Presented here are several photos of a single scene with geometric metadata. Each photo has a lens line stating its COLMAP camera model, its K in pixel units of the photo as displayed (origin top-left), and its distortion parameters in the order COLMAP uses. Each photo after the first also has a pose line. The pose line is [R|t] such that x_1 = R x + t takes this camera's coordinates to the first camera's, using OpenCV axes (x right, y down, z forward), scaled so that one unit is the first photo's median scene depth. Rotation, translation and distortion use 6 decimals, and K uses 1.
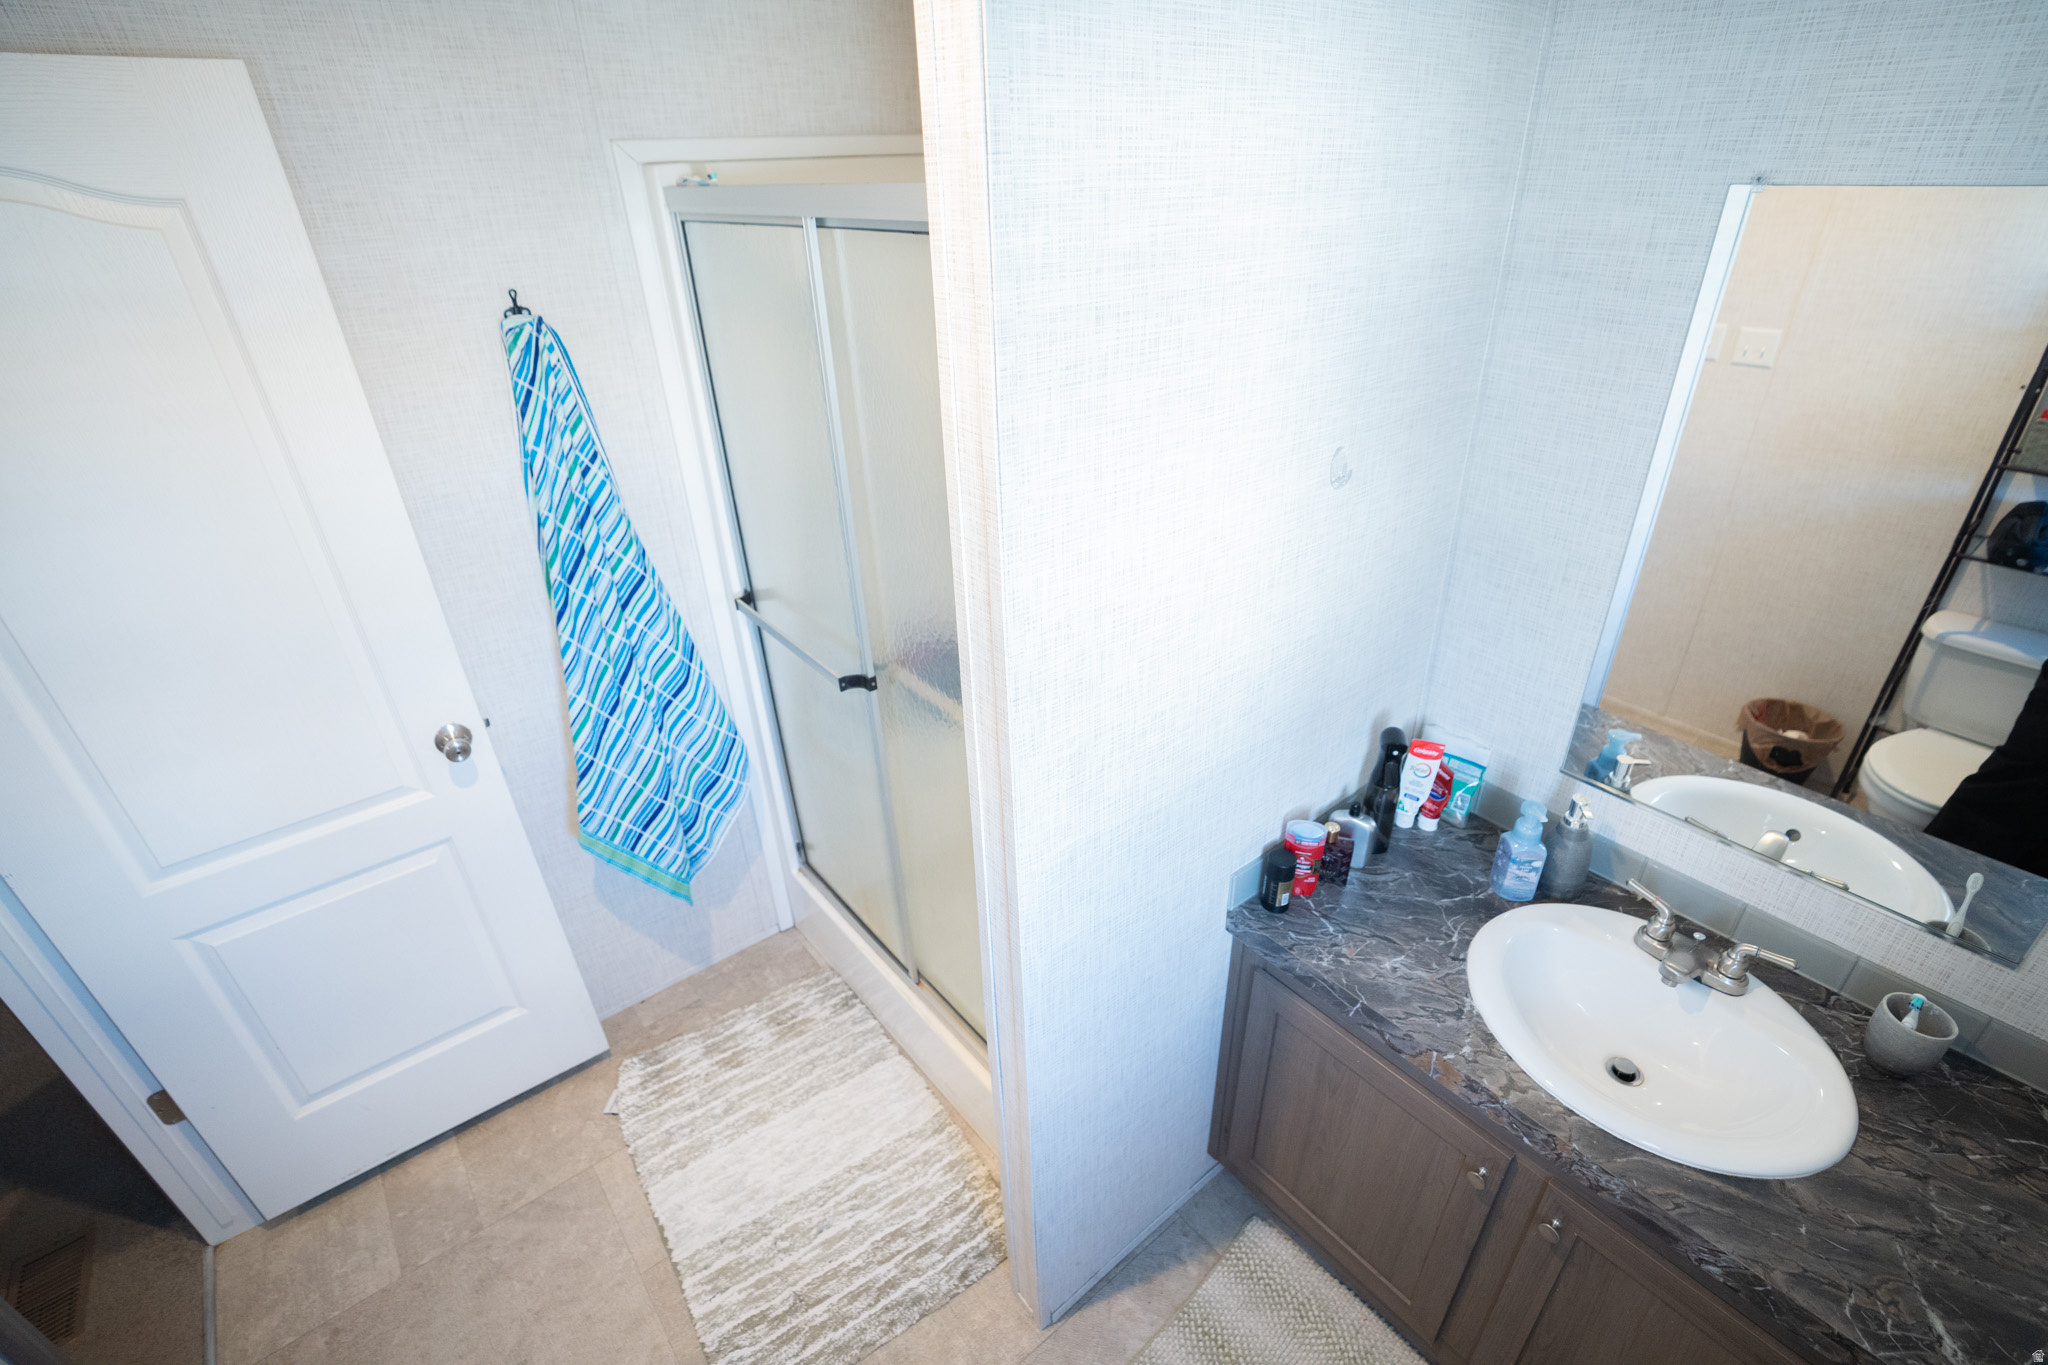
lens RADIAL K [[935.4, 0, 1051.5], [0, 935.4, 684.2], [0, 0, 1]] dist [-0.069970, 0.026997]
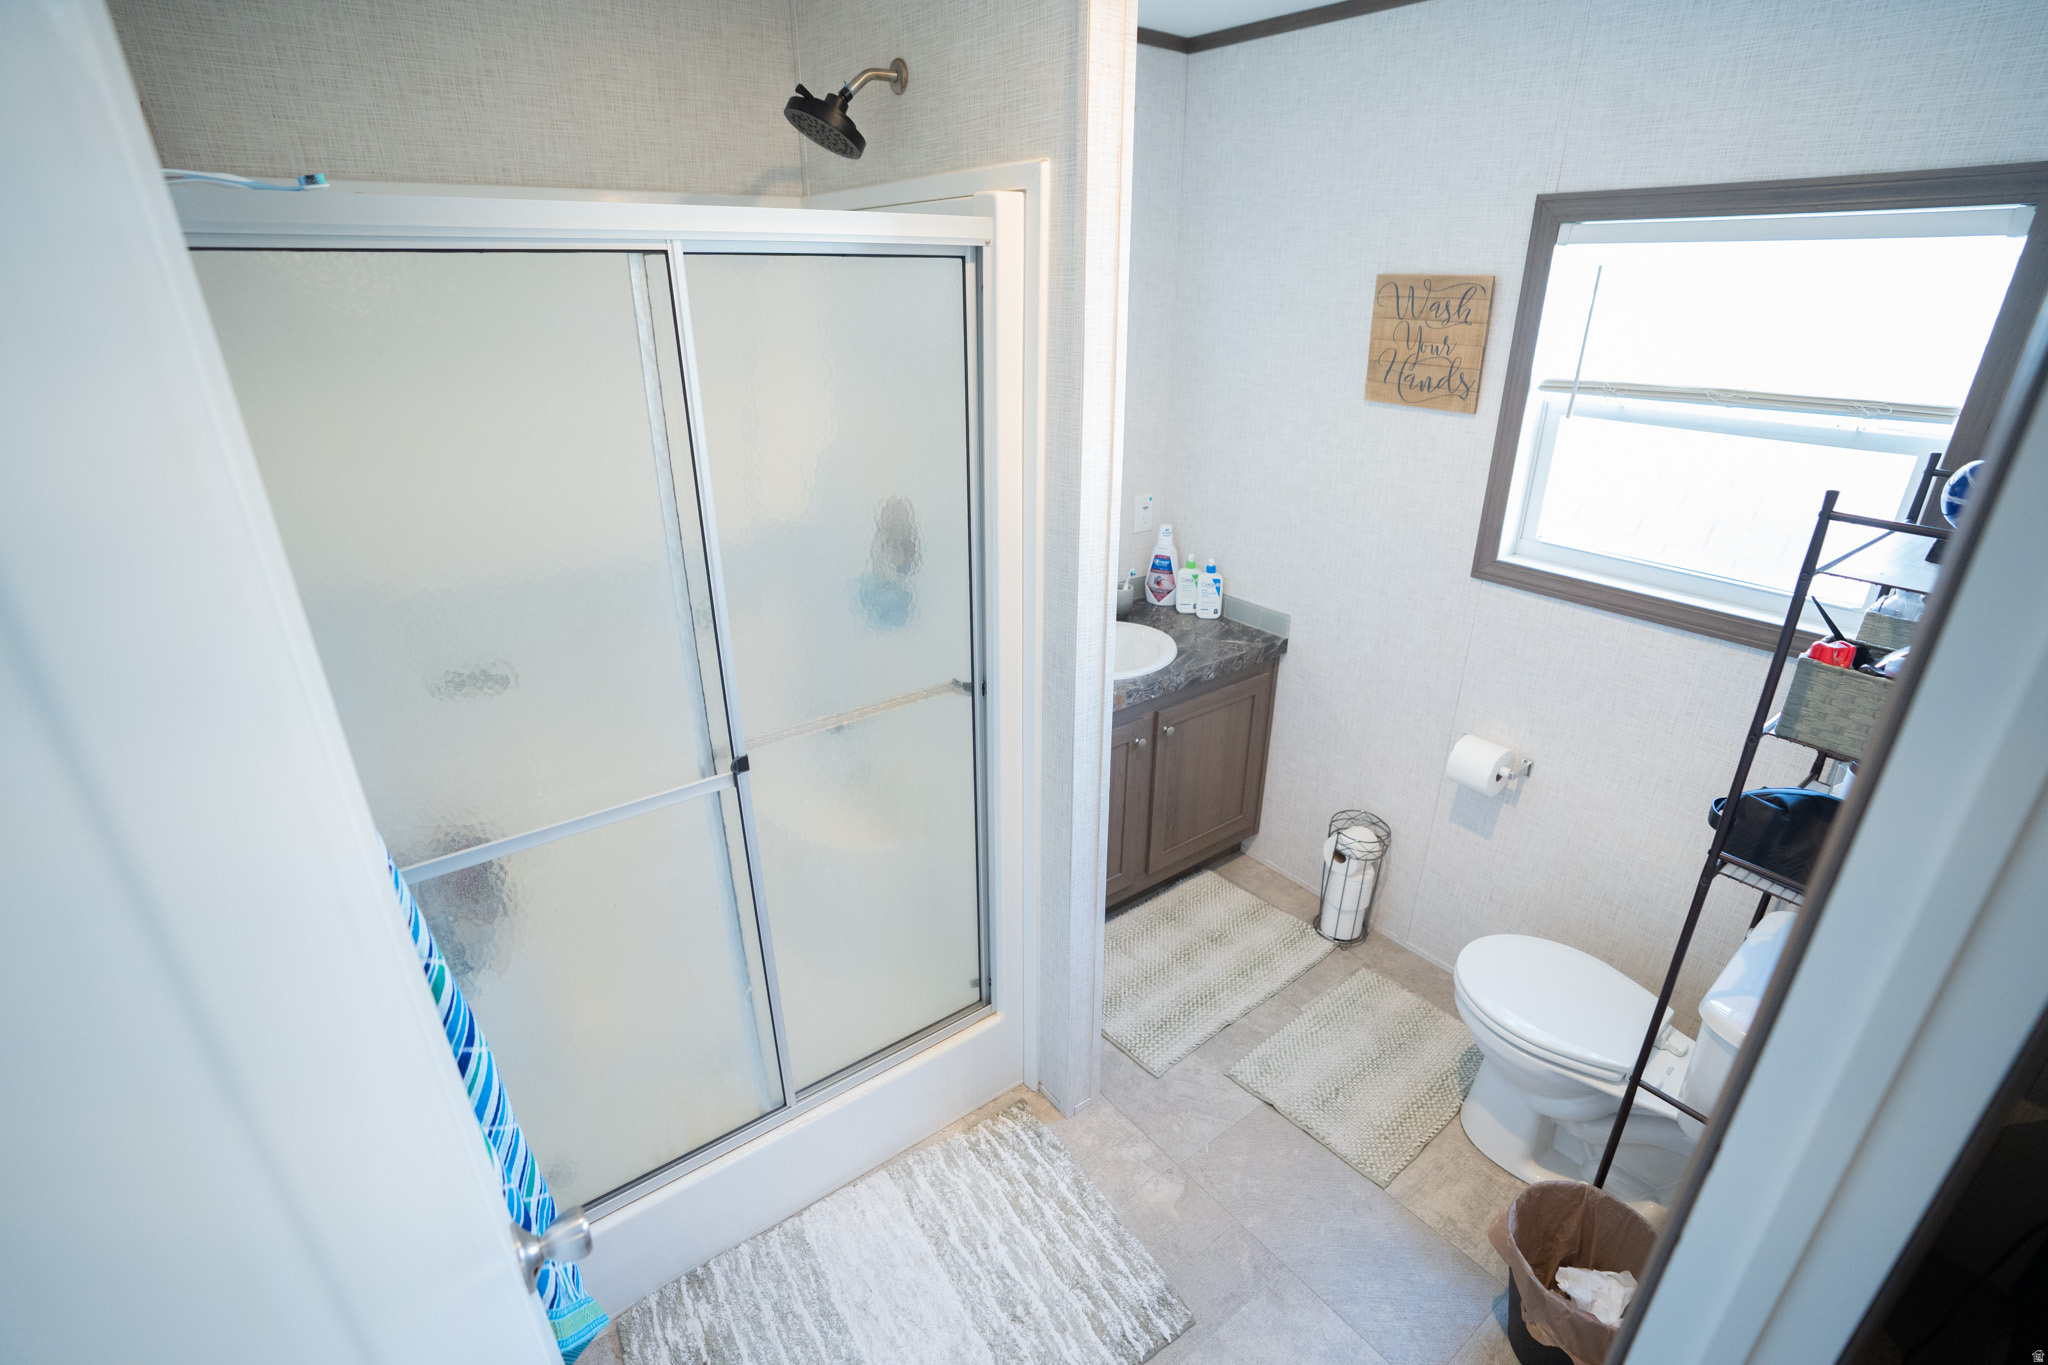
lens RADIAL K [[935.4, 0, 1051.5], [0, 935.4, 684.2], [0, 0, 1]] dist [-0.069970, 0.026997]
pose [[0.024907, -0.367514, 0.929684, -0.925152], [0.482344, 0.818981, 0.310829, -0.180256], [-0.875628, 0.440686, 0.197667, 0.510590]]
